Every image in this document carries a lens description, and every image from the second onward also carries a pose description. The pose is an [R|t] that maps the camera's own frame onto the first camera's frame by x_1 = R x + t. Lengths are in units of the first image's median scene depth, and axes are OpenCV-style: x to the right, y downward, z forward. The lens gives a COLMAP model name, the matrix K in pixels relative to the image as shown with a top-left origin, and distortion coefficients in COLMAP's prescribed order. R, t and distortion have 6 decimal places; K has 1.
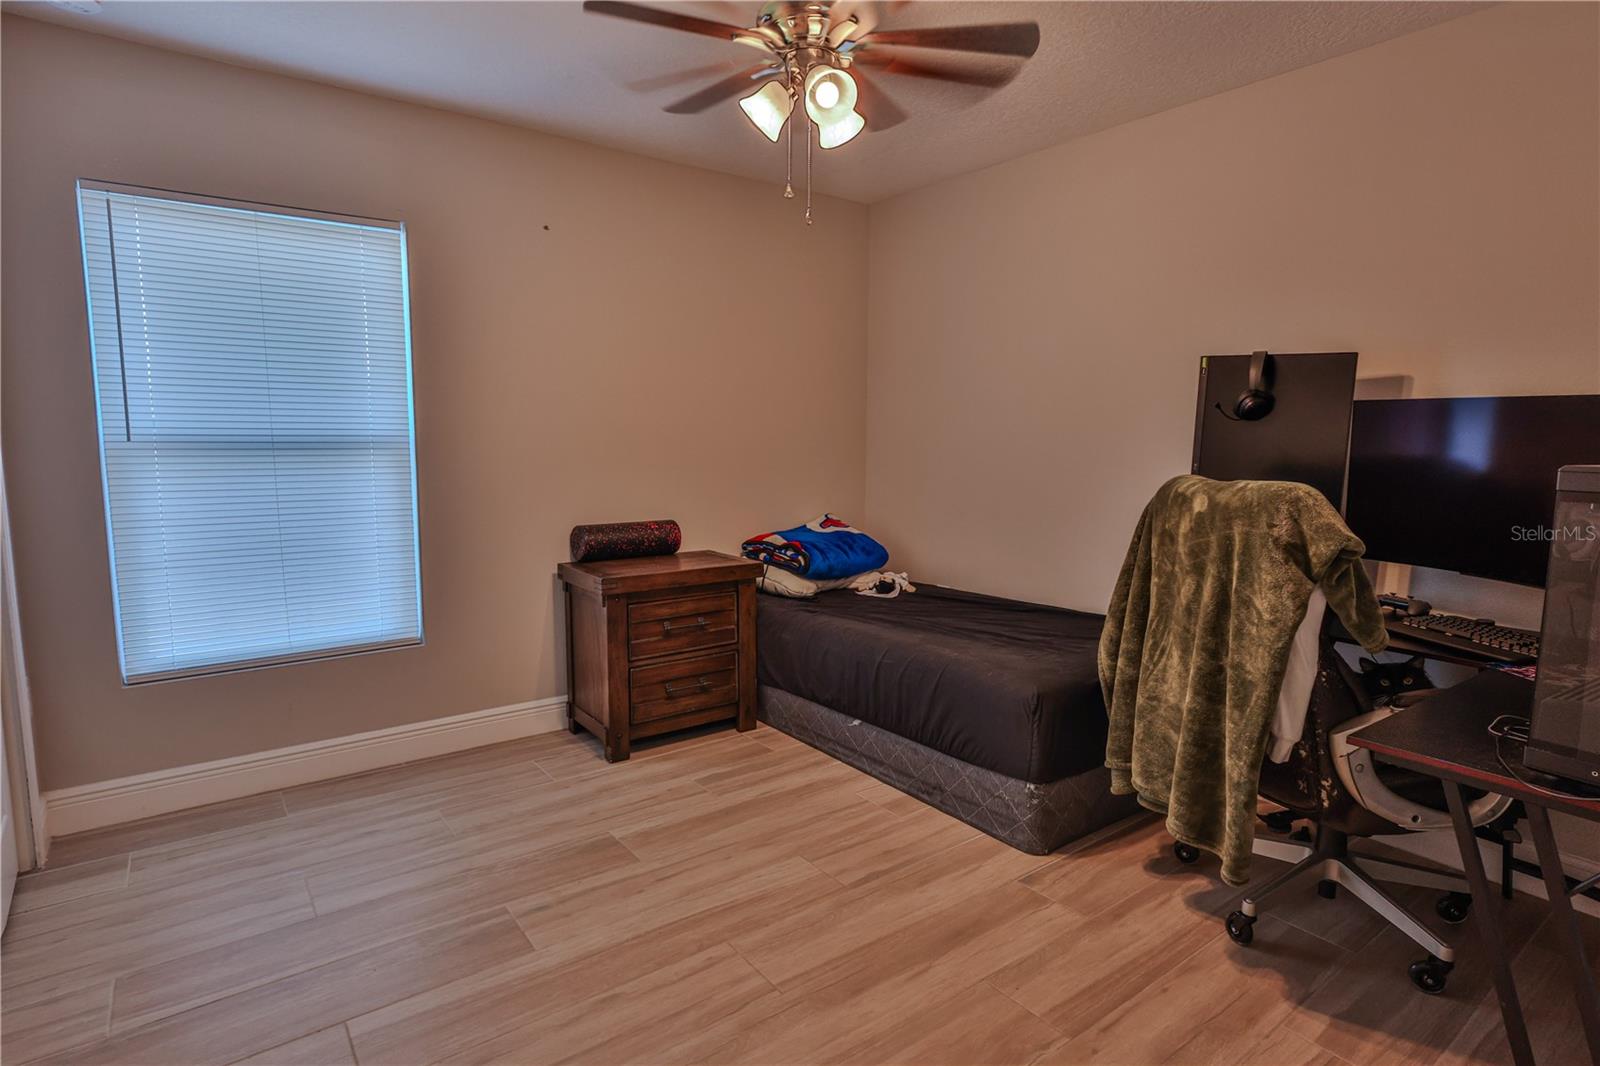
lens RADIAL K [[857.8, 0, 824.1], [0, 857.8, 537.5], [0, 0, 1]] dist [0.003767, -0.000188]
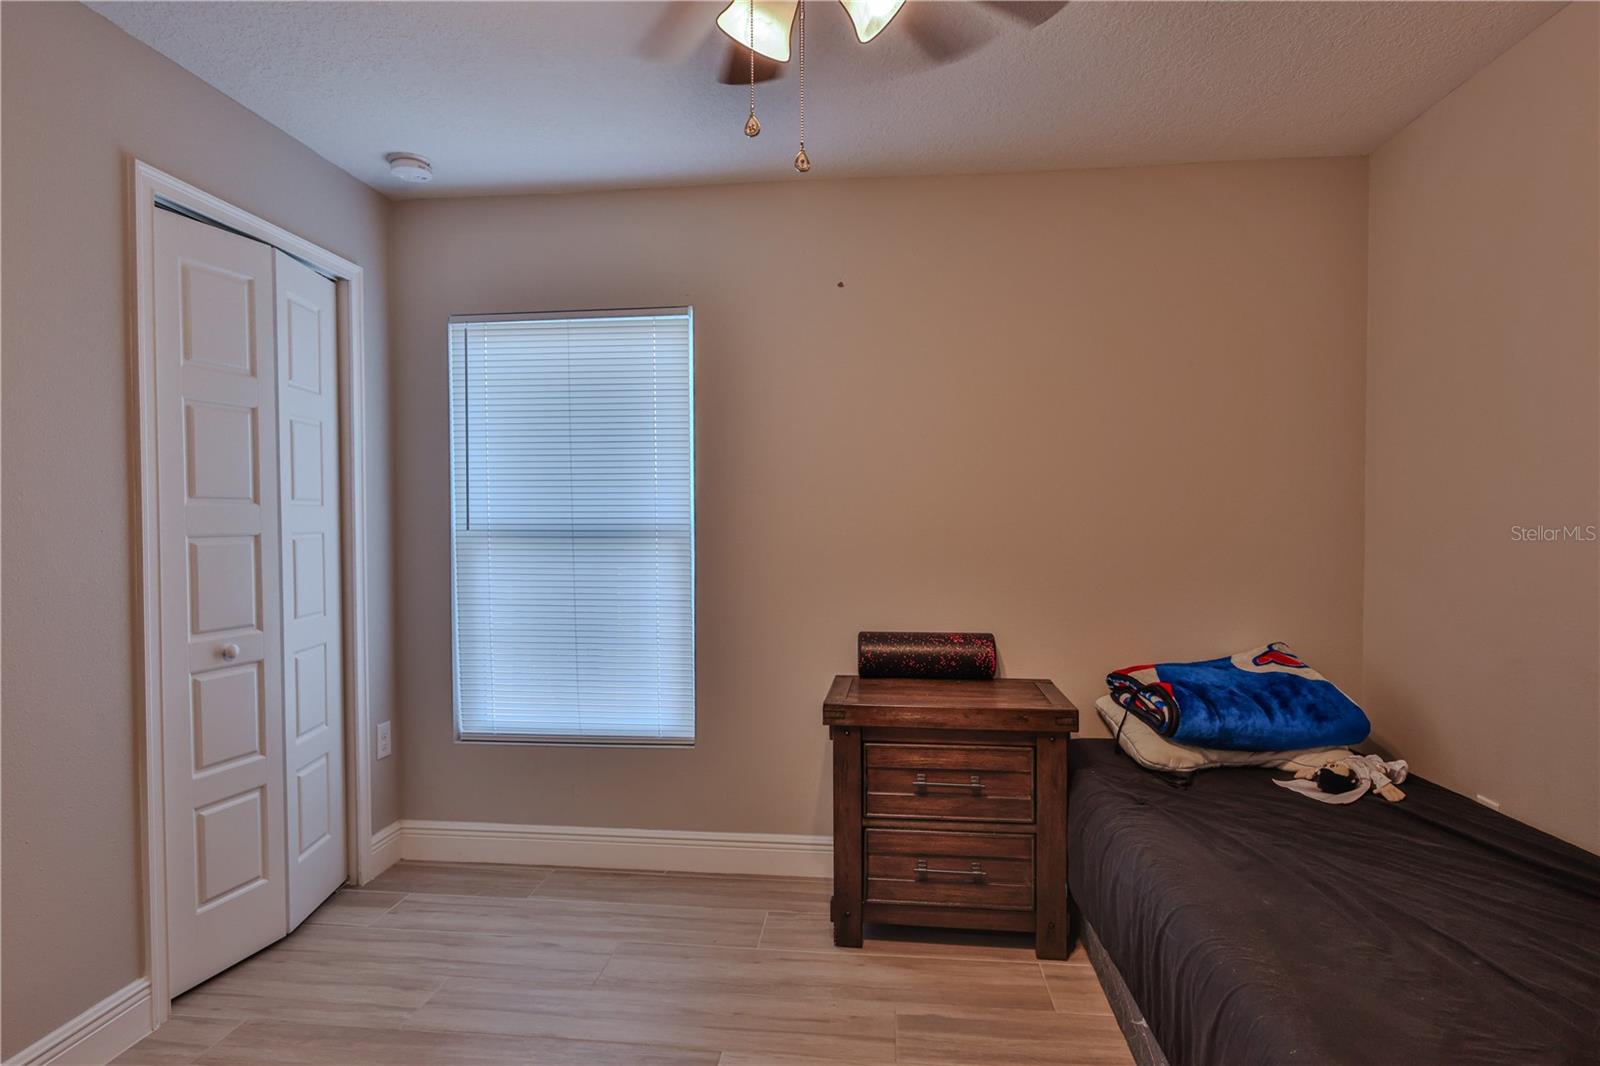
lens RADIAL K [[850.3, 0, 809.4], [0, 850.3, 539.2], [0, 0, 1]] dist [-0.001600, -0.000017]
pose [[0.714600, 0.008576, -0.699480, 0.256142], [-0.077450, 0.994747, -0.066927, -0.045453], [0.695232, 0.102001, 0.711511, 0.393345]]
